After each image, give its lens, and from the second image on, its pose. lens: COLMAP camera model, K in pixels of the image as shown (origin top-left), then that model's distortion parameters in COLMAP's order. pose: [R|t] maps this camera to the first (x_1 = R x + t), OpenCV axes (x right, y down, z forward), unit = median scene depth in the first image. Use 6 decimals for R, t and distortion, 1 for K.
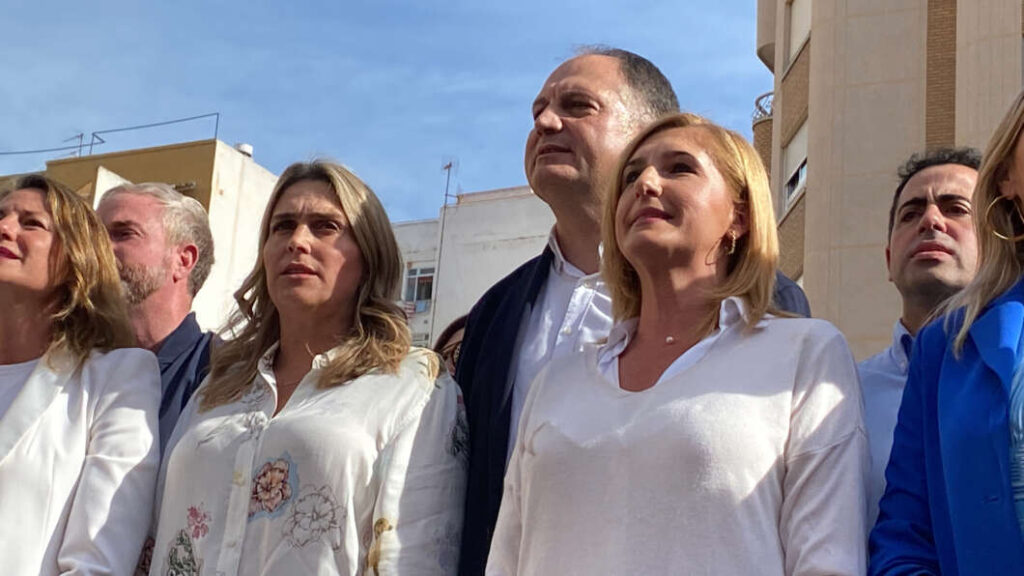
lens RADIAL K [[2191.2, 0, 523.3], [0, 2191.2, 286.8], [0, 0, 1]] dist [0.124450, 0.000000]
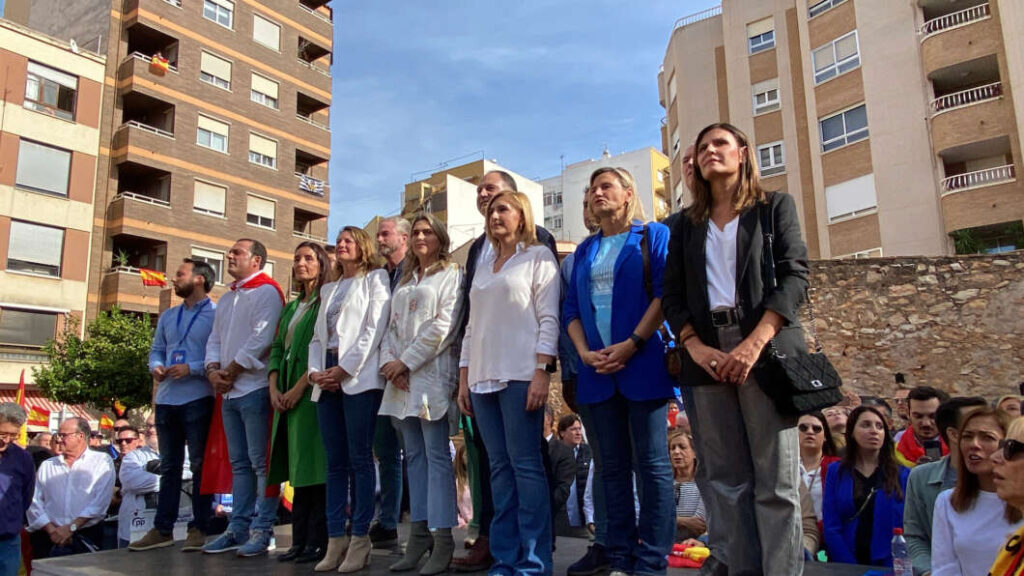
lens RADIAL K [[735.4, 0, 510.3], [0, 735.4, 299.1], [0, 0, 1]] dist [0.068981, -0.083773]
pose [[0.983494, -0.117218, -0.137838, 0.199851], [0.135063, 0.982513, 0.128165, -0.054147], [0.120404, -0.144666, 0.982128, -0.196703]]
